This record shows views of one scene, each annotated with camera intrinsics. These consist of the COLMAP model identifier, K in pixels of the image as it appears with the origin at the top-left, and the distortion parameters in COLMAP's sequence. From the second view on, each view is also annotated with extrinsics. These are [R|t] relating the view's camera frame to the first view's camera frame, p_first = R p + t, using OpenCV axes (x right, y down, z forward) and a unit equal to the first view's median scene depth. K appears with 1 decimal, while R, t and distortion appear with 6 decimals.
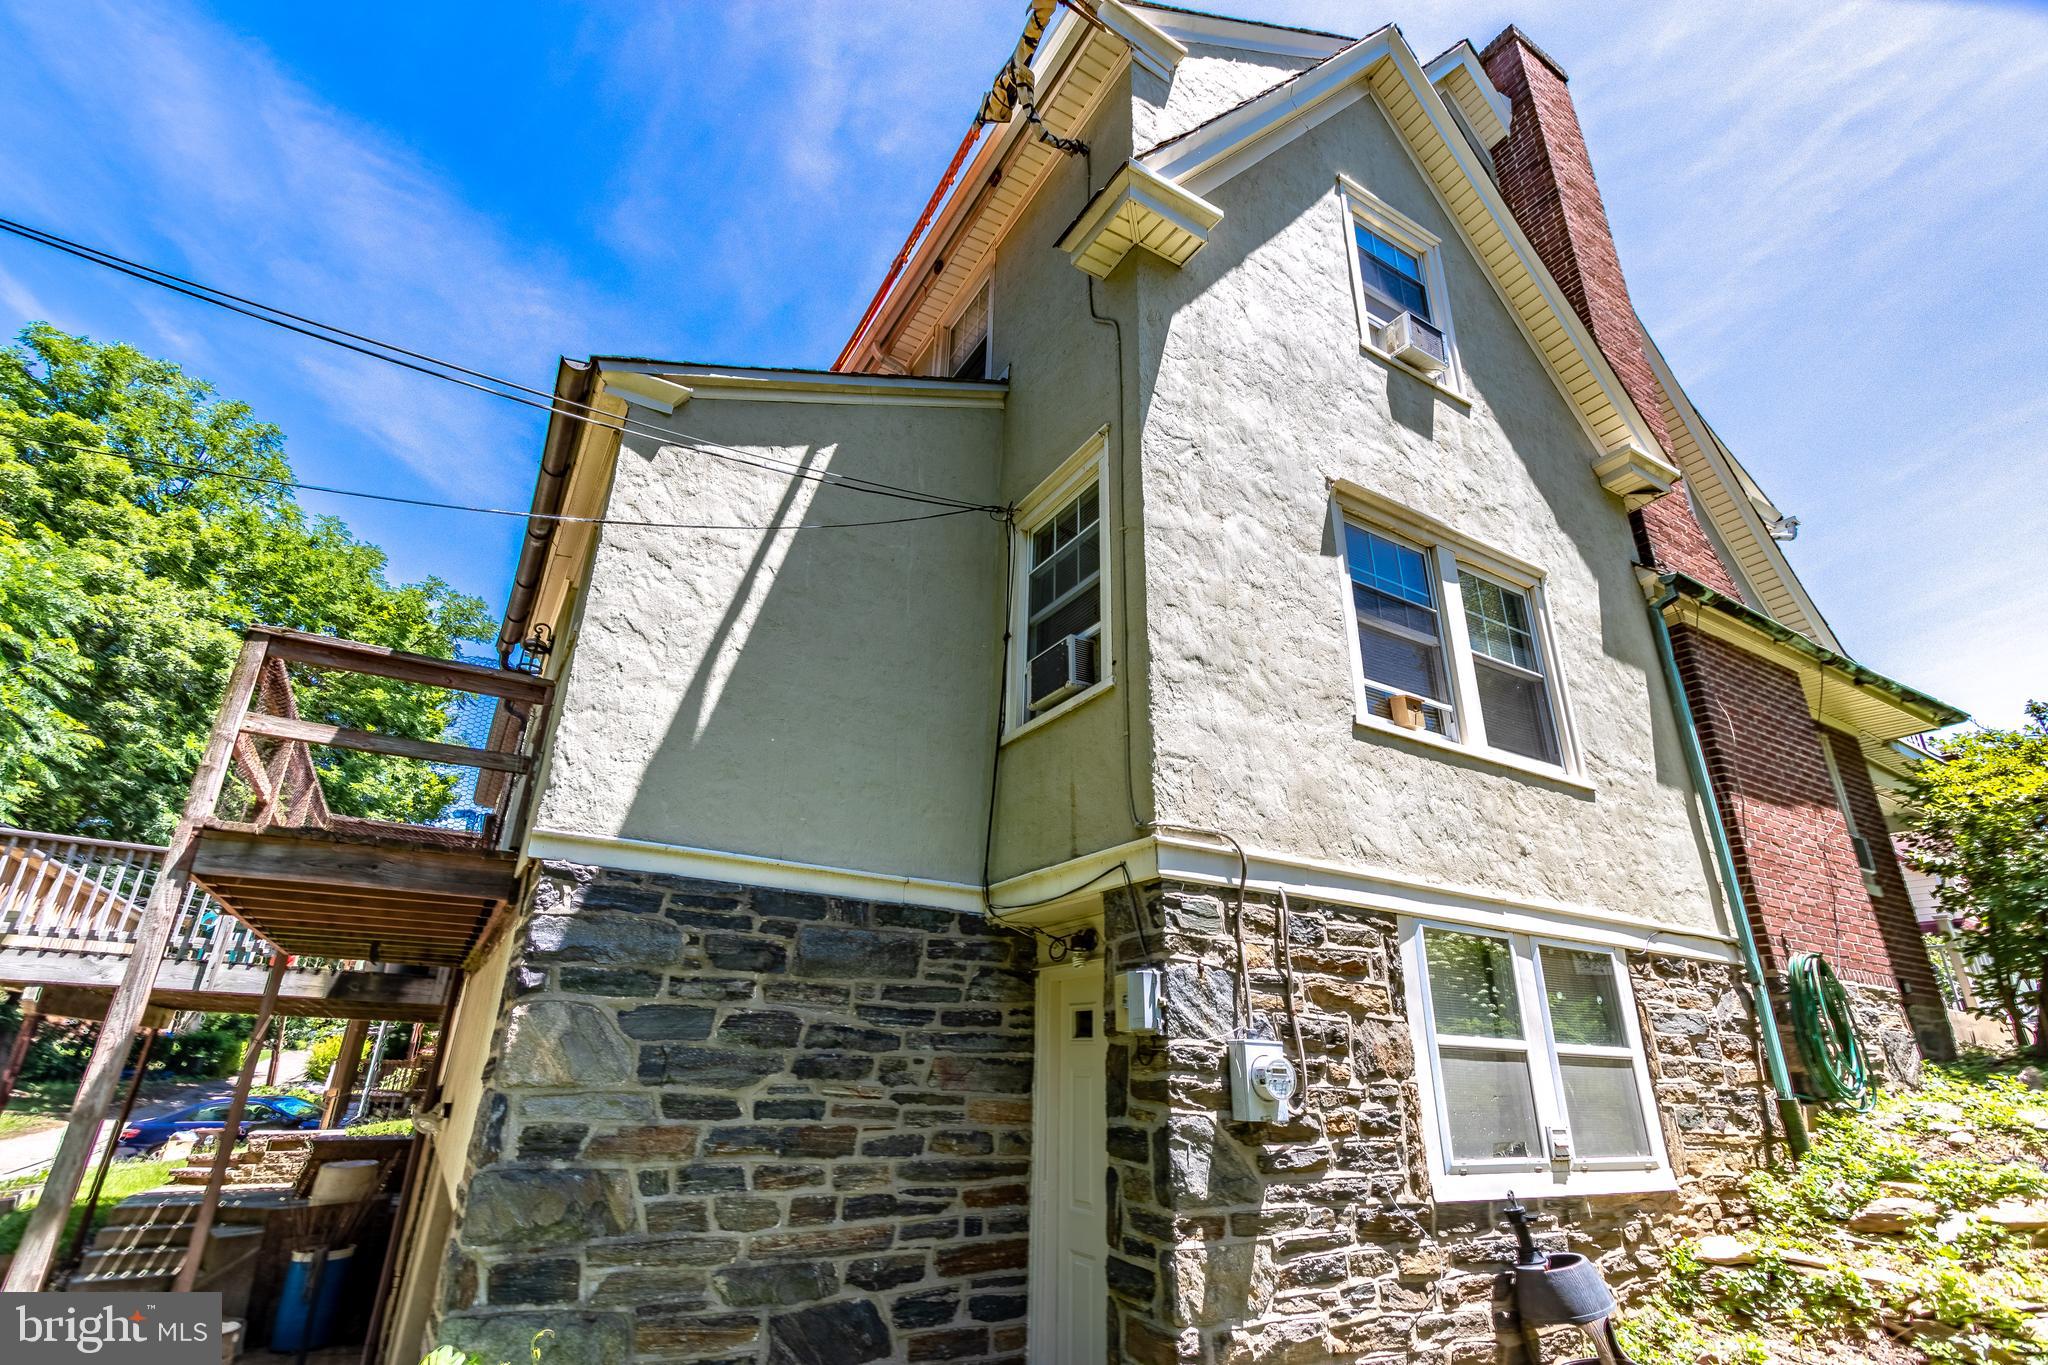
lens RADIAL K [[973.2, 0, 1024.0], [0, 973.2, 682.5], [0, 0, 1]] dist [0.007890, -0.000070]
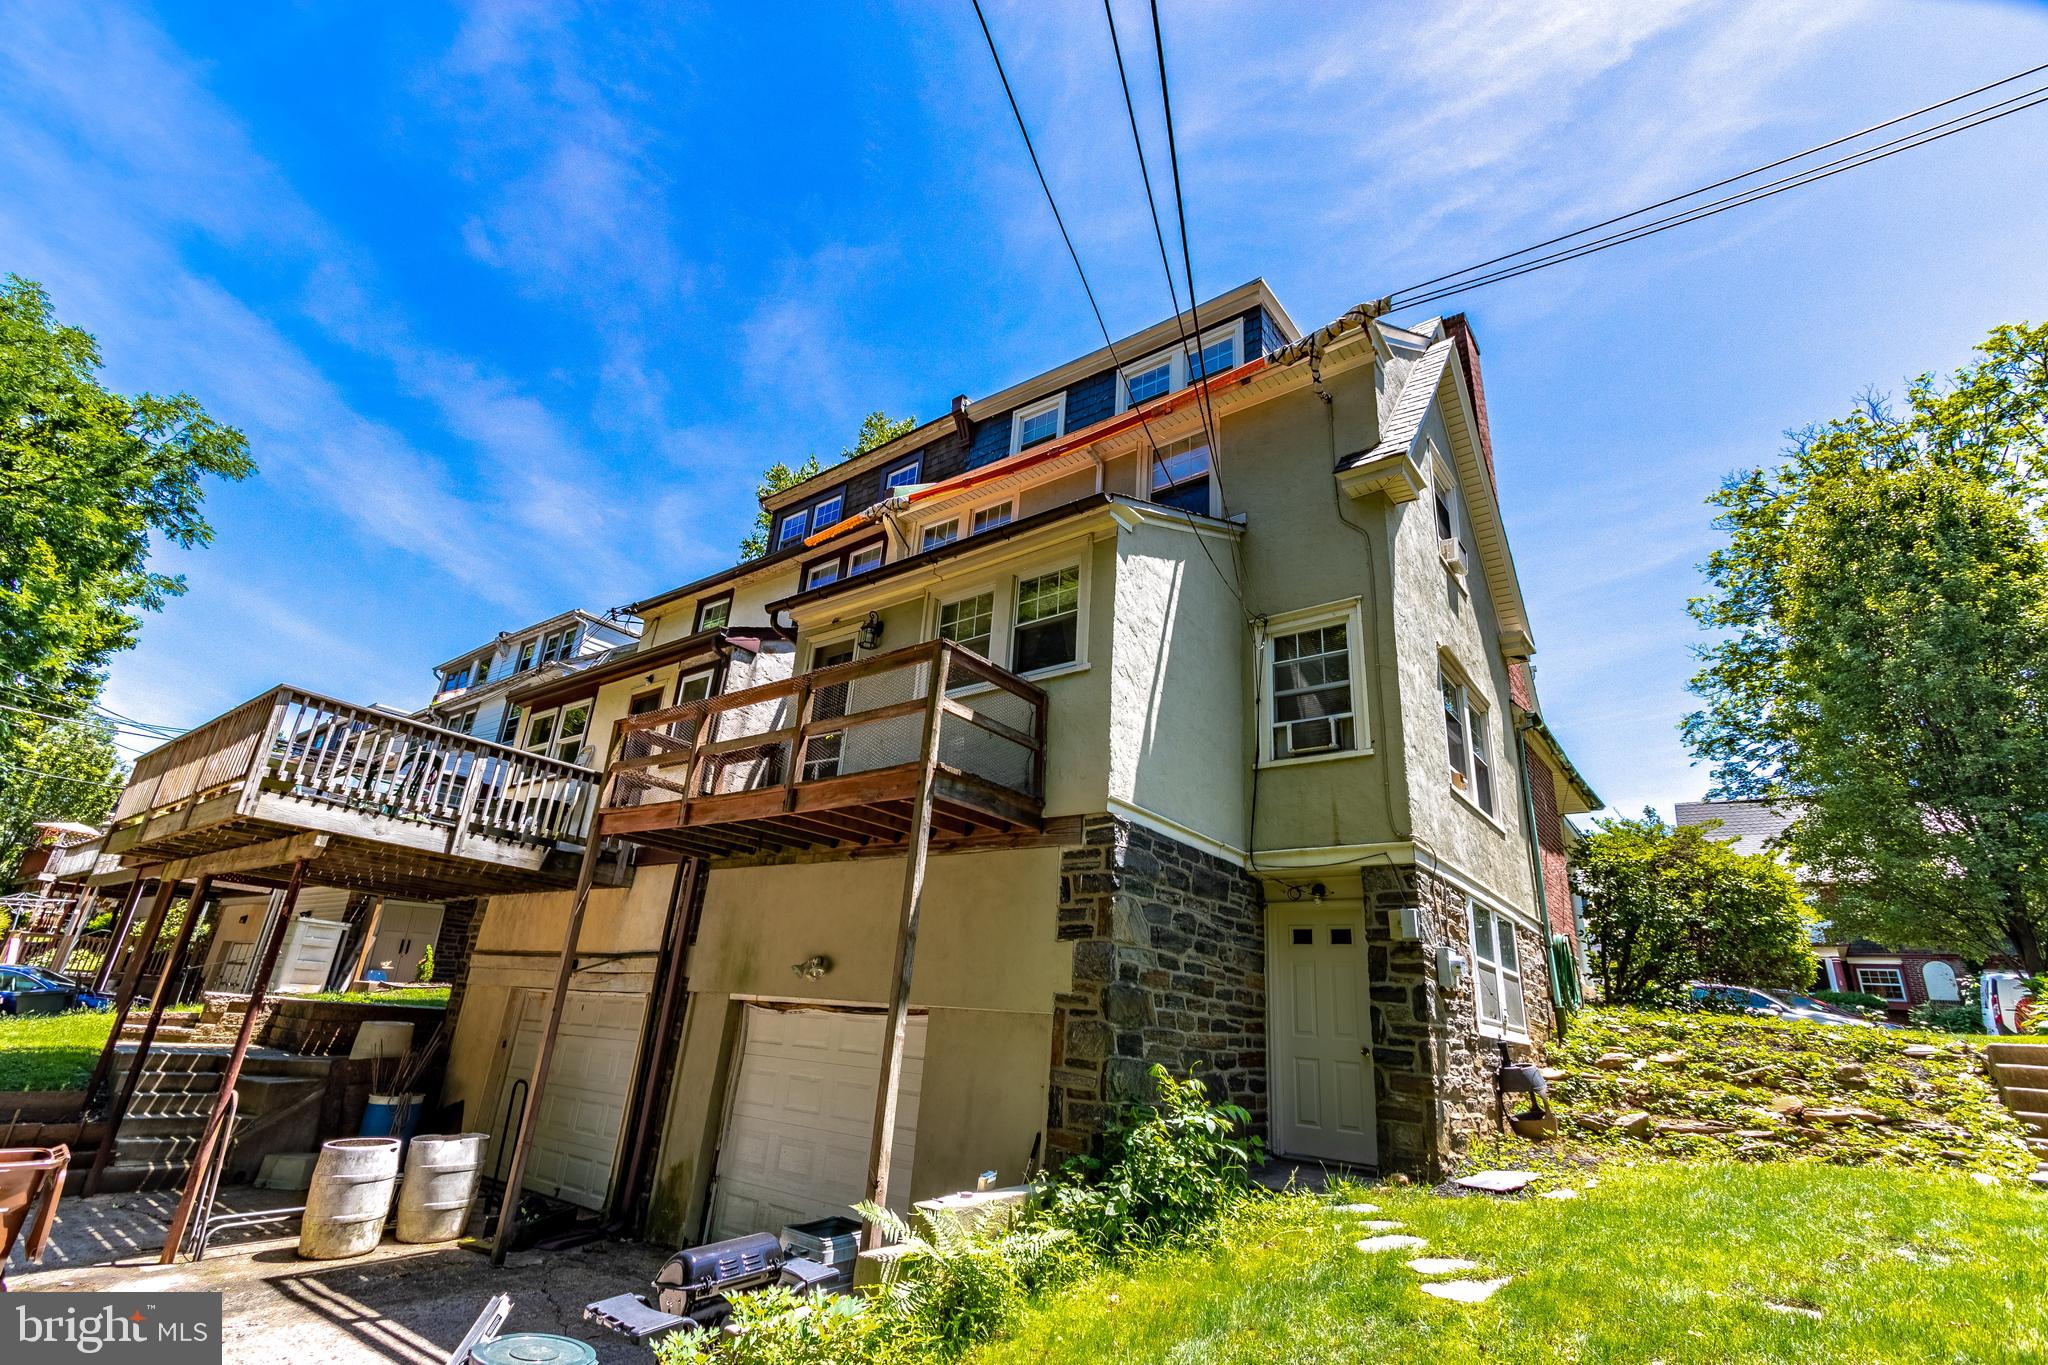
lens RADIAL K [[973.2, 0, 1024.0], [0, 973.2, 682.5], [0, 0, 1]] dist [0.007890, -0.000070]
pose [[0.927714, 0.167267, 0.333721, -1.172328], [-0.182614, 0.983072, 0.014917, -0.037900], [-0.325576, -0.074780, 0.942554, -0.503355]]
